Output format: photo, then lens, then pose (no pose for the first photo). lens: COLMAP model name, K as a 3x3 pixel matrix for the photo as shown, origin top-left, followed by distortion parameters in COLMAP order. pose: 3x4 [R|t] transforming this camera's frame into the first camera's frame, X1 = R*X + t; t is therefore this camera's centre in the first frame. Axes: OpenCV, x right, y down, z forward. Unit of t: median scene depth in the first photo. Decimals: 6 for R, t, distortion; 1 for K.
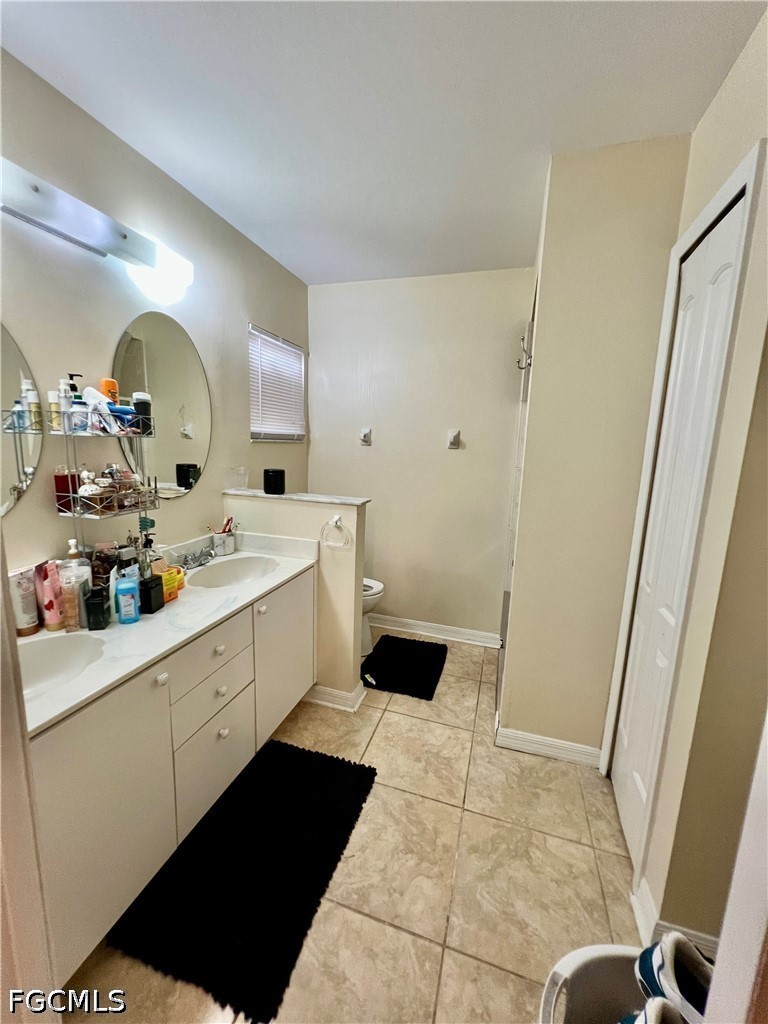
lens RADIAL K [[408.3, 0, 384.0], [0, 408.3, 512.0], [0, 0, 1]] dist [-0.008724, 0.006647]
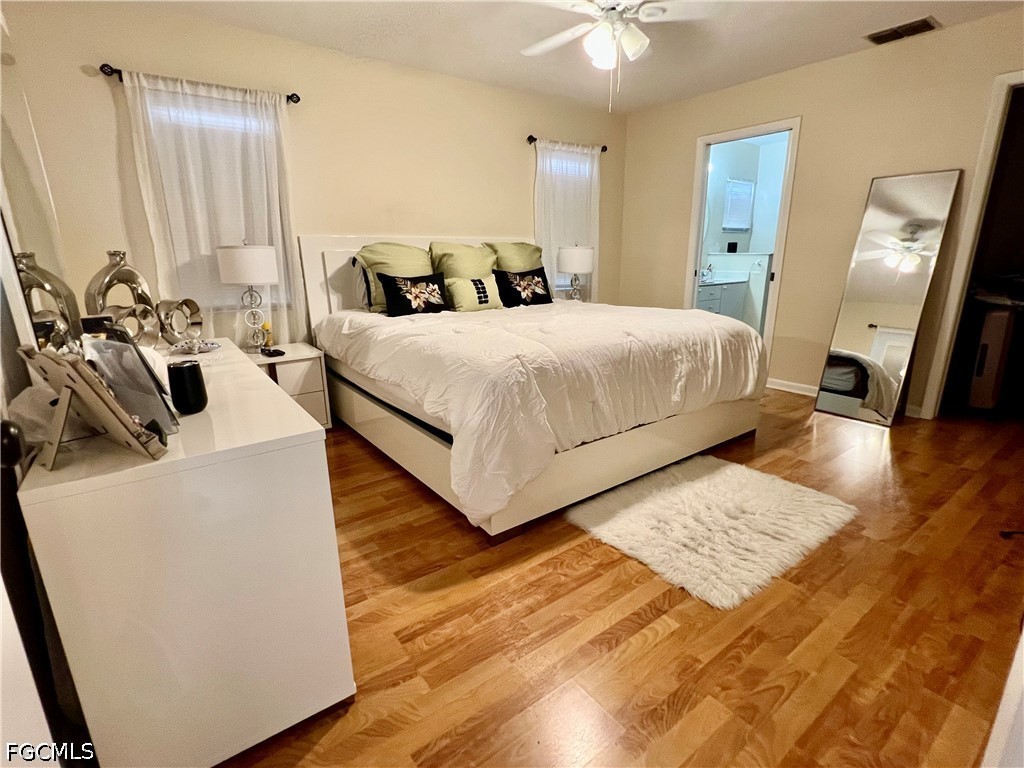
lens RADIAL K [[502.2, 0, 512.8], [0, 502.2, 387.1], [0, 0, 1]] dist [-0.001102, -0.000251]
pose [[0.807979, 0.116290, -0.577621, 0.477054], [-0.067321, 0.992130, 0.105572, 0.507664], [0.585352, -0.046413, 0.809450, -2.136223]]
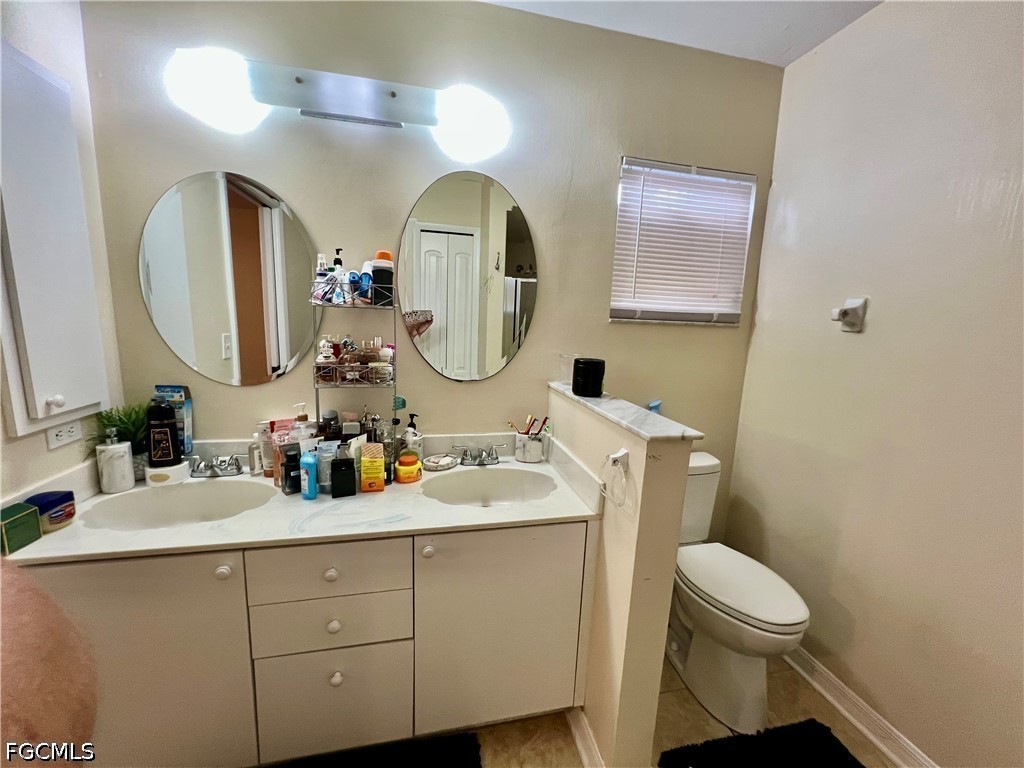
lens RADIAL K [[408.3, 0, 511.4], [0, 408.3, 386.6], [0, 0, 1]] dist [-0.008724, 0.006647]
pose [[0.502892, 0.128655, -0.854721, 0.255880], [-0.168037, 0.984546, 0.049328, -0.073143], [0.847858, 0.118818, 0.516739, 0.554469]]
